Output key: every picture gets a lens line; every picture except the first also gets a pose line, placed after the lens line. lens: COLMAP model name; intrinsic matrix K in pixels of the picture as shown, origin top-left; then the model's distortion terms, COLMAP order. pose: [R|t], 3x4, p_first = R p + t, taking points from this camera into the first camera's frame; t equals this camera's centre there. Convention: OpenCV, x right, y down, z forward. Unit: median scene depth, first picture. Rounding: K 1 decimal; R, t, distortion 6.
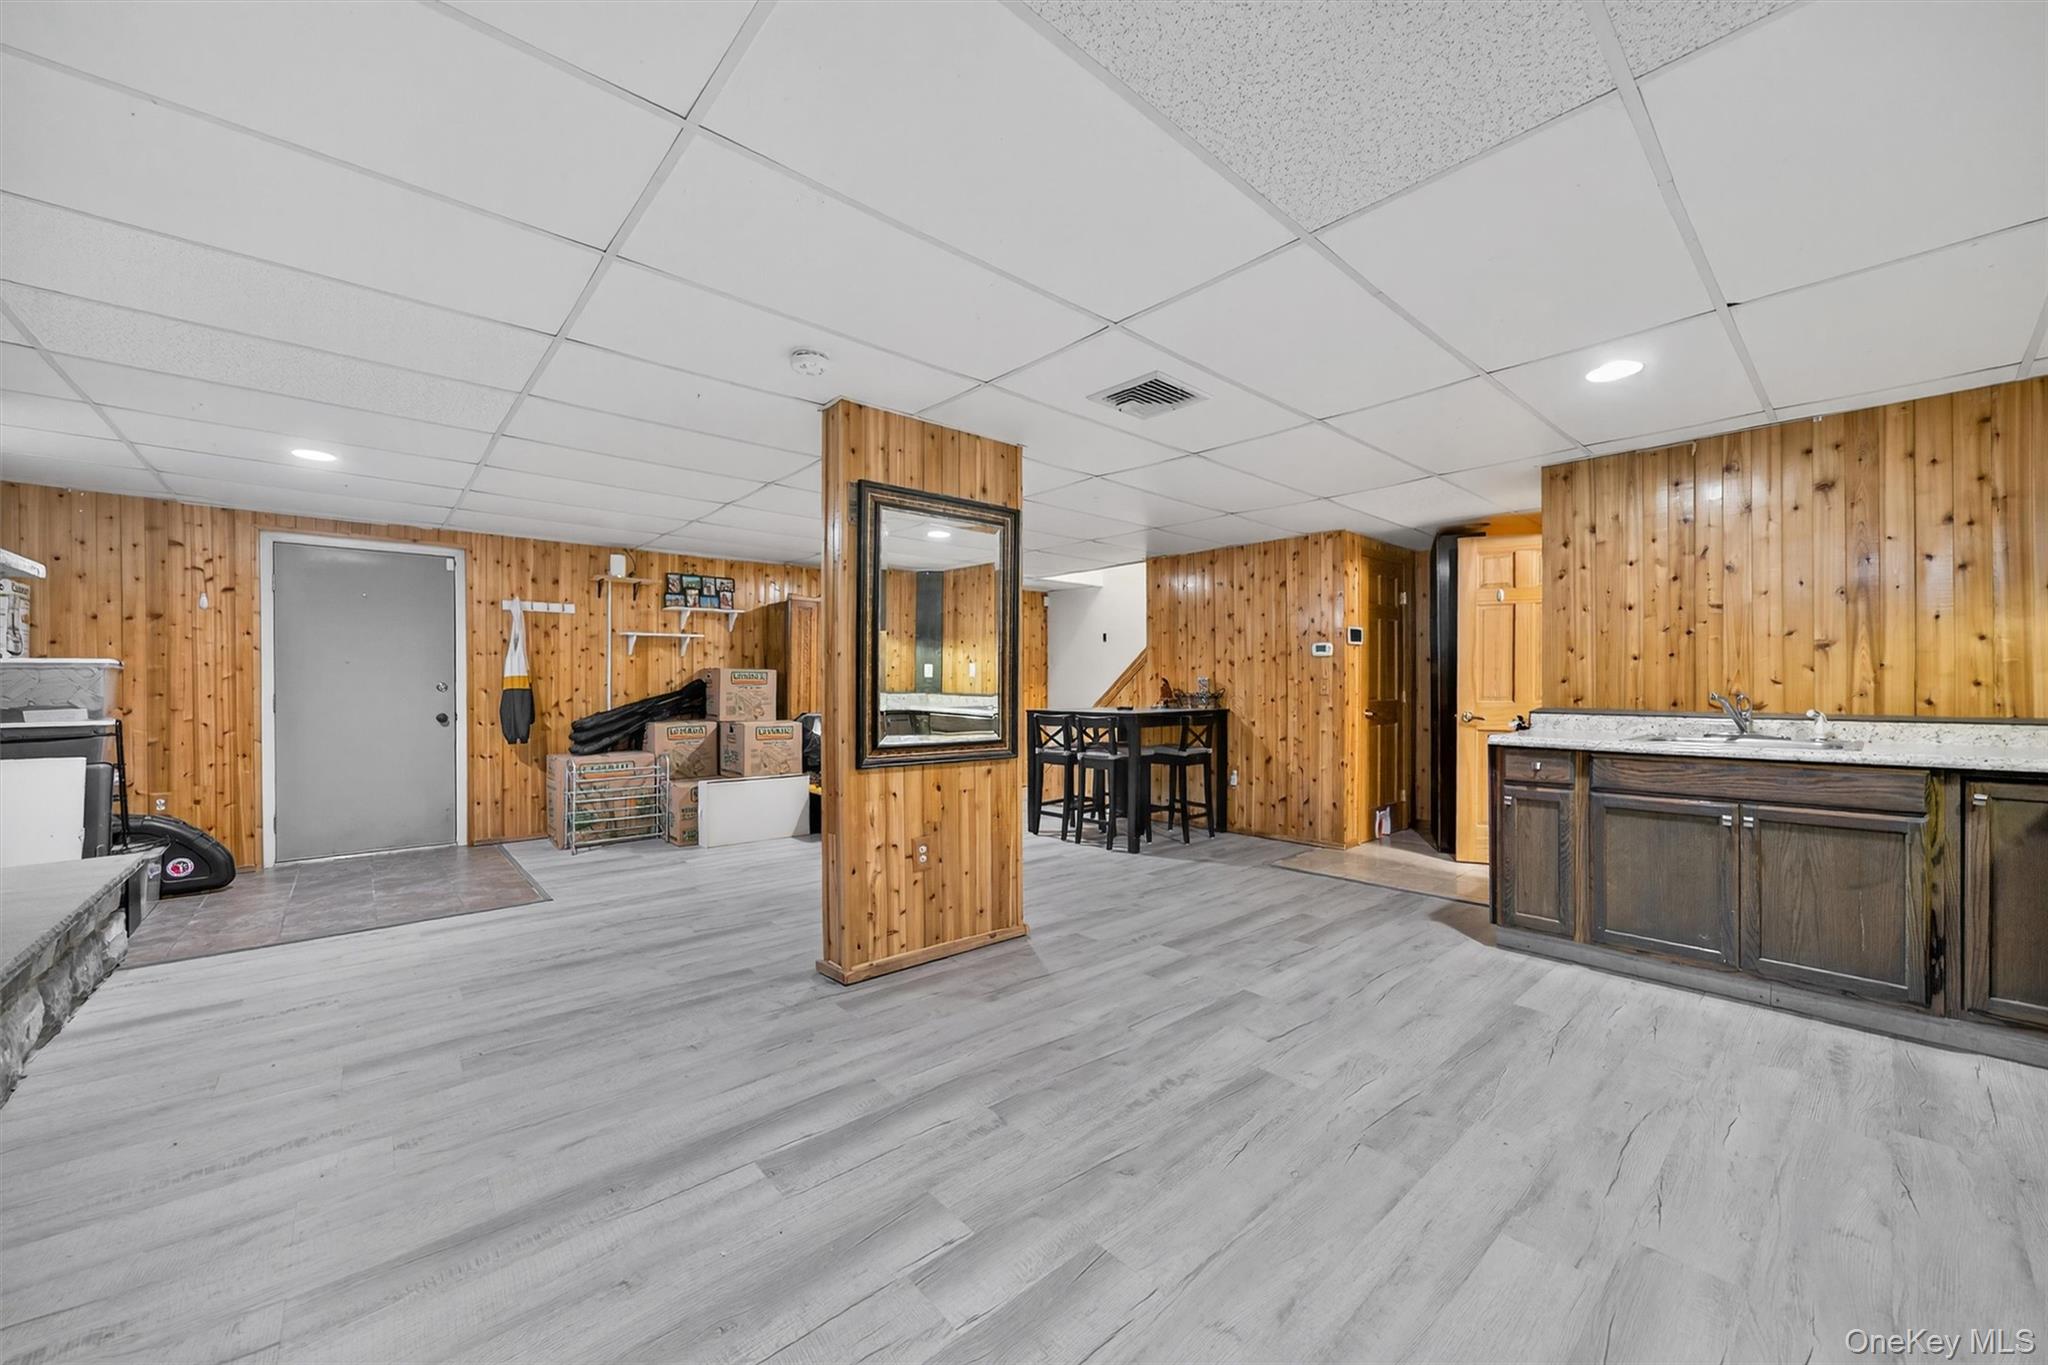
lens RADIAL K [[780.4, 0, 1020.2], [0, 780.4, 686.6], [0, 0, 1]] dist [0.000417, 0.000046]
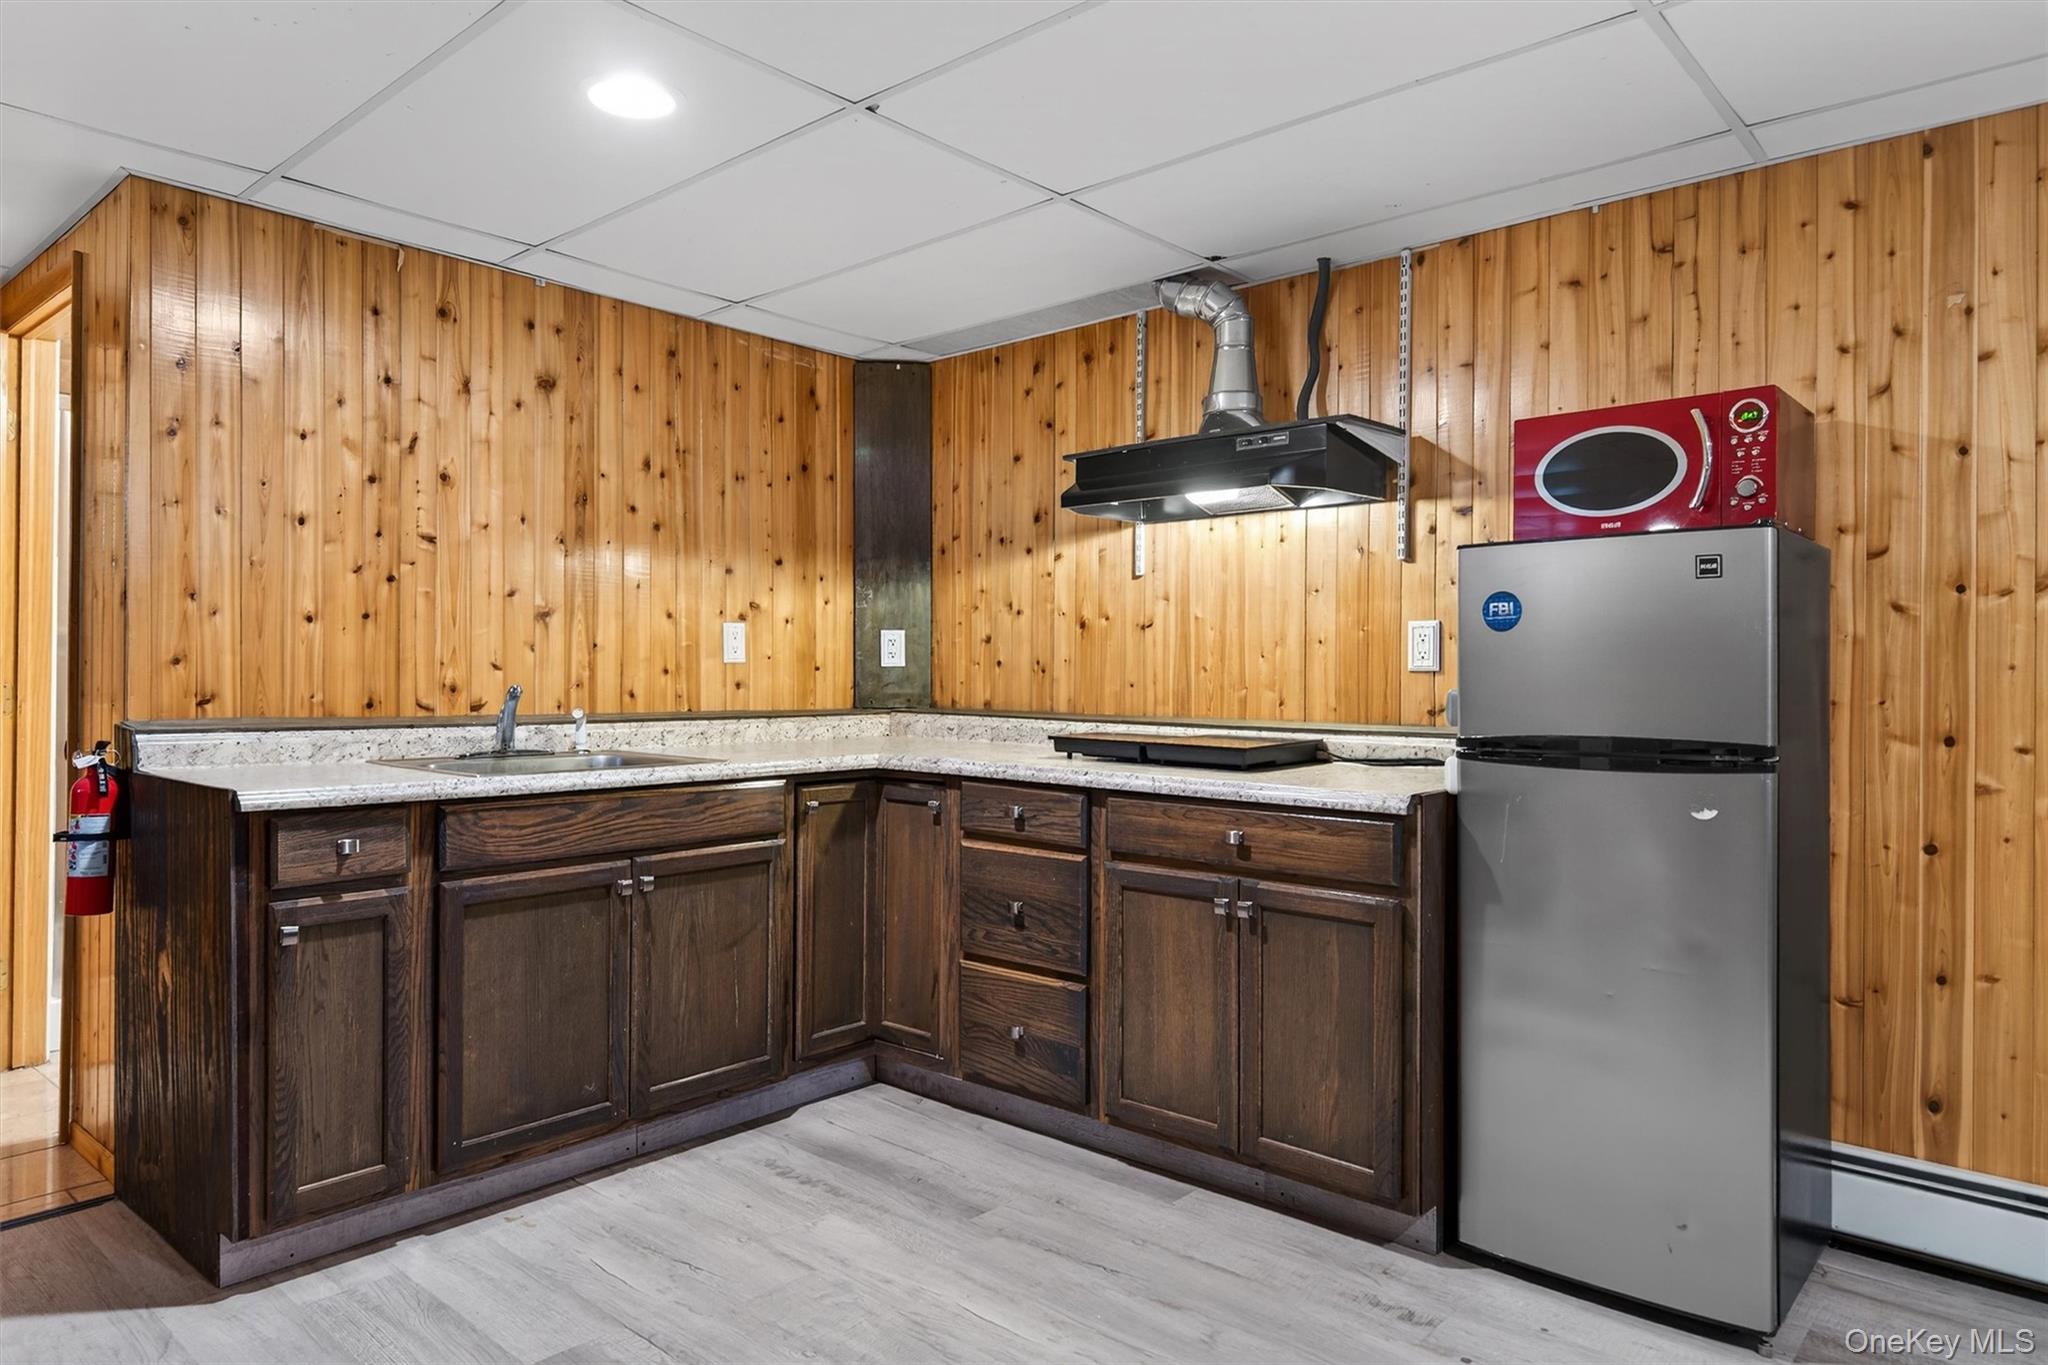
lens RADIAL K [[1270.0, 0, 1020.9], [0, 1270.0, 679.4], [0, 0, 1]] dist [0.033623, -0.004791]
pose [[-0.113247, -0.000886, 0.993566, -0.134753], [-0.002021, 0.999998, 0.000661, 0.002736], [-0.993565, -0.001933, -0.113248, 0.709313]]
